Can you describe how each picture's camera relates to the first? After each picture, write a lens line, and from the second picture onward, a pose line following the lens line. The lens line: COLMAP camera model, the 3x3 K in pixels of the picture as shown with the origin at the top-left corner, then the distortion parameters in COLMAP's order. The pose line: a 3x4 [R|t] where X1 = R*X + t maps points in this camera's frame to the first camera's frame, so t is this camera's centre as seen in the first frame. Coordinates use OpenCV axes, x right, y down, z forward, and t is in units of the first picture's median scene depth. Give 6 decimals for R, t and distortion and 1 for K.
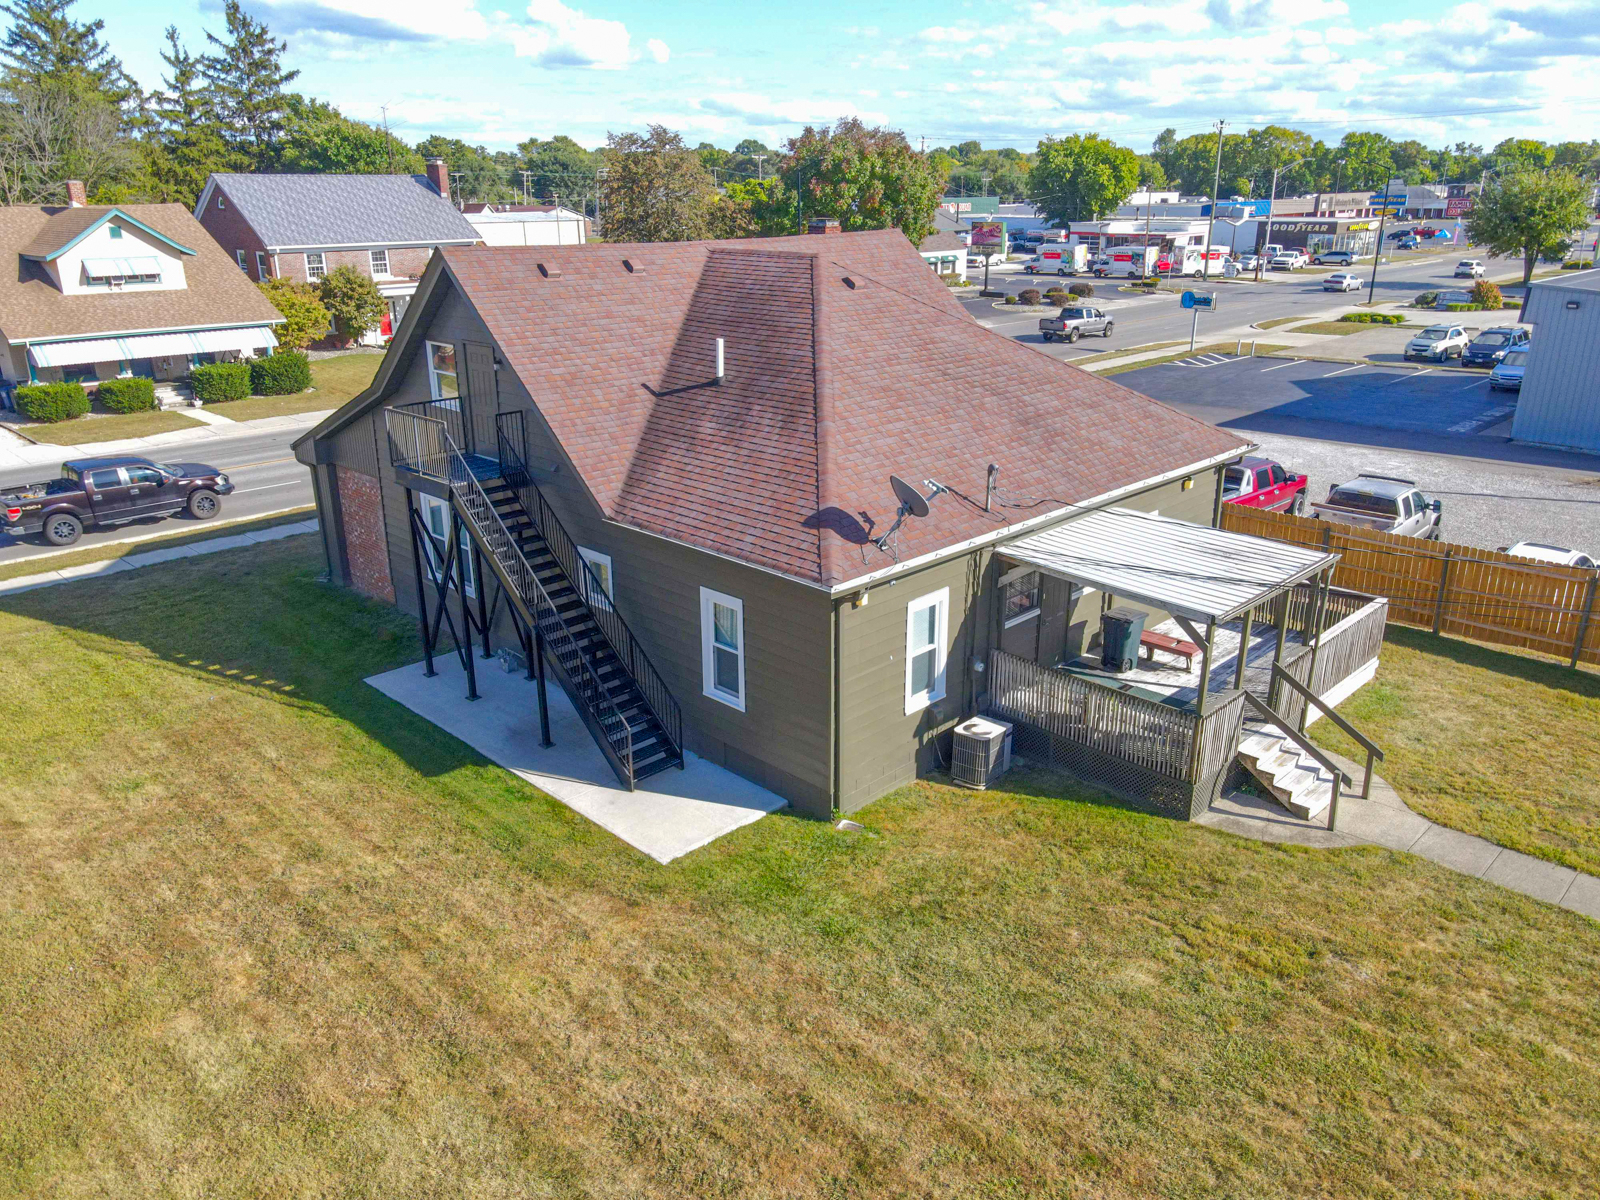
lens RADIAL K [[1144.0, 0, 800.0], [0, 1144.0, 600.0], [0, 0, 1]] dist [0.017990, 0.004045]
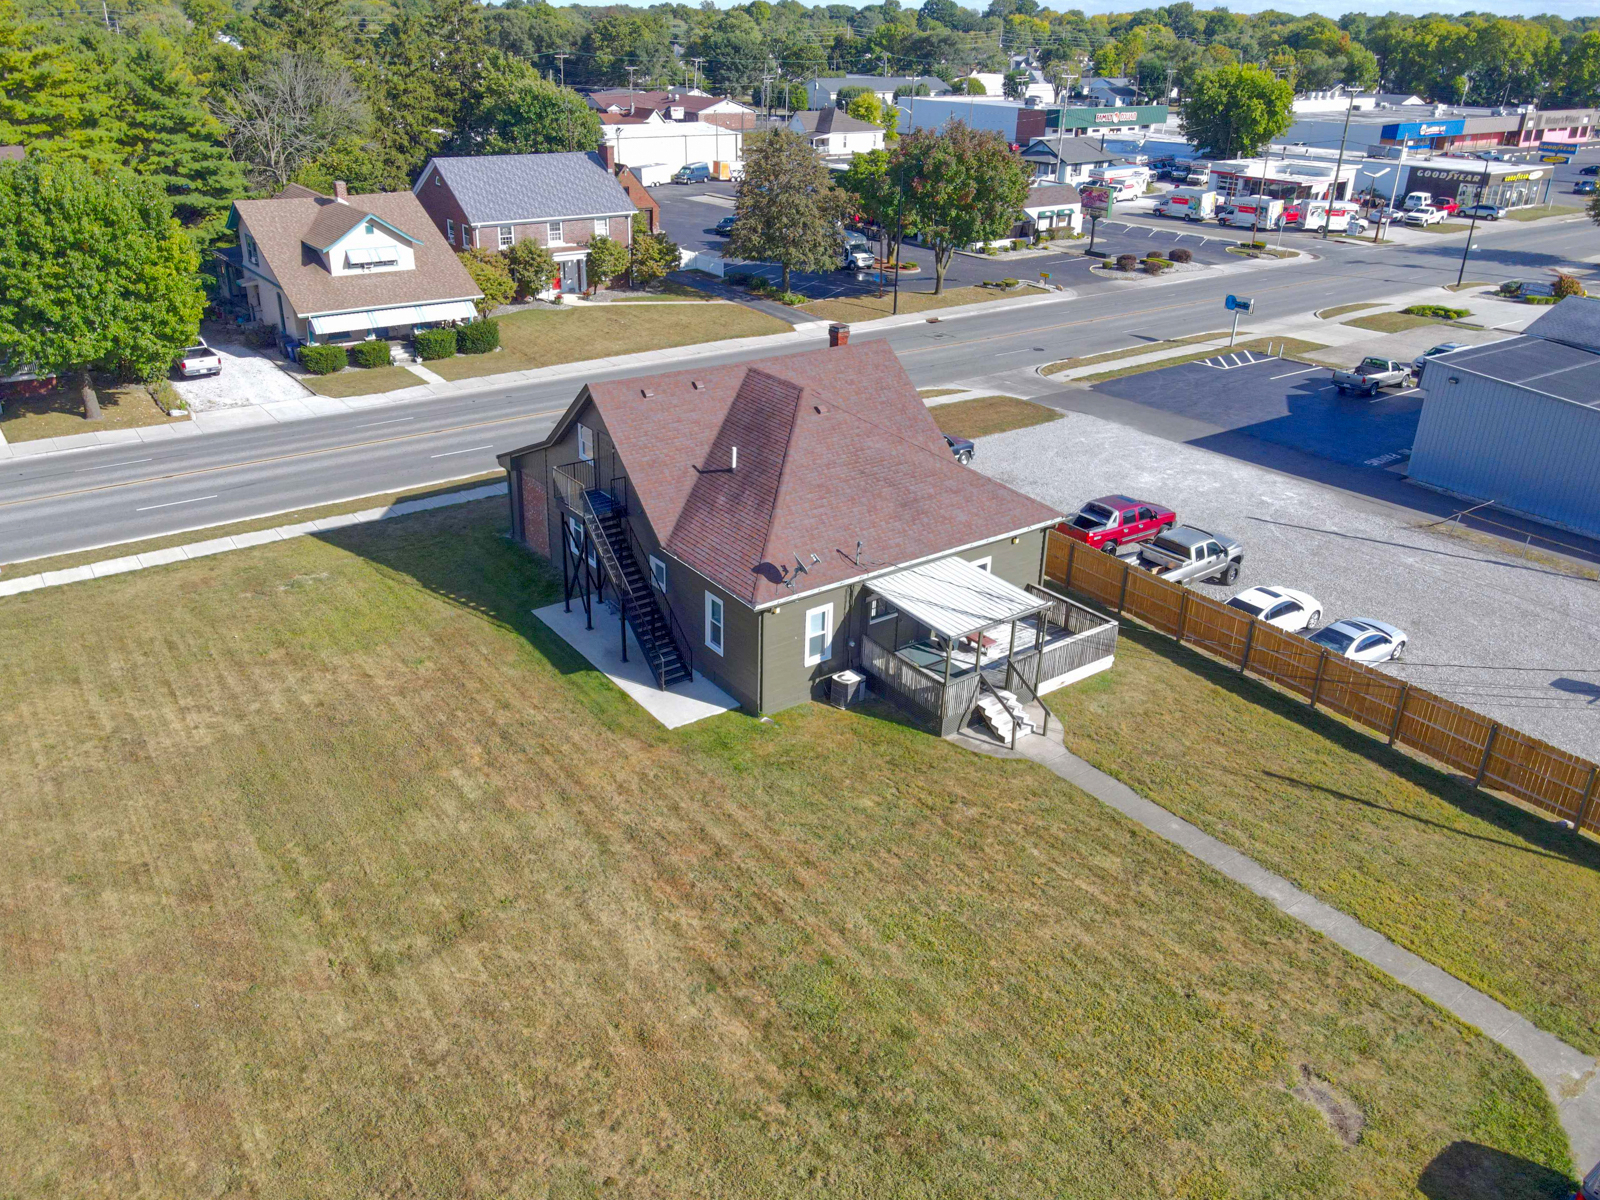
lens RADIAL K [[1183.6, 0, 803.9], [0, 1183.6, 573.7], [0, 0, 1]] dist [0.011719, 0.010202]
pose [[0.988566, 0.093176, -0.118560, 0.273093], [-0.083146, 0.992741, 0.086905, -0.198819], [0.125797, -0.076053, 0.989137, -0.830053]]
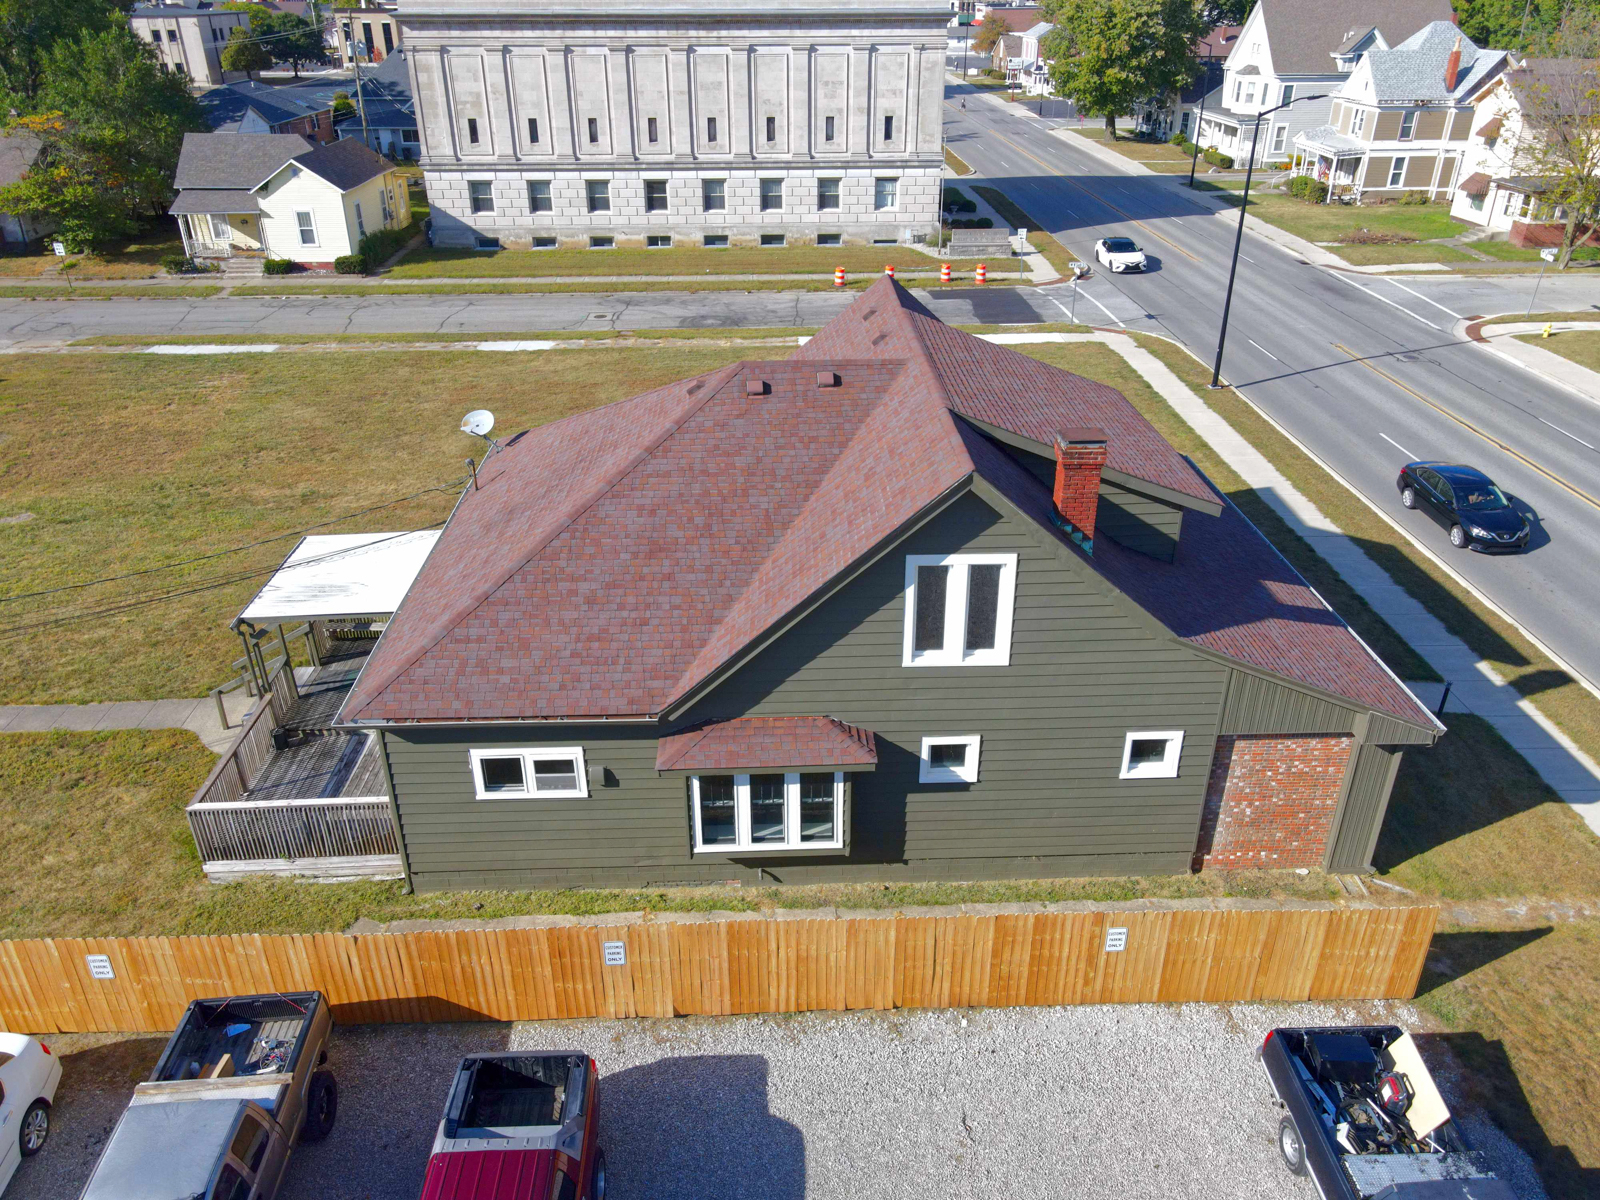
lens RADIAL K [[1183.6, 0, 803.9], [0, 1183.6, 573.7], [0, 0, 1]] dist [0.011719, 0.010202]
pose [[-0.679138, 0.339326, -0.650868, 0.767715], [-0.239832, 0.735476, 0.633684, -0.896145], [0.693724, 0.586458, -0.418108, 1.673170]]
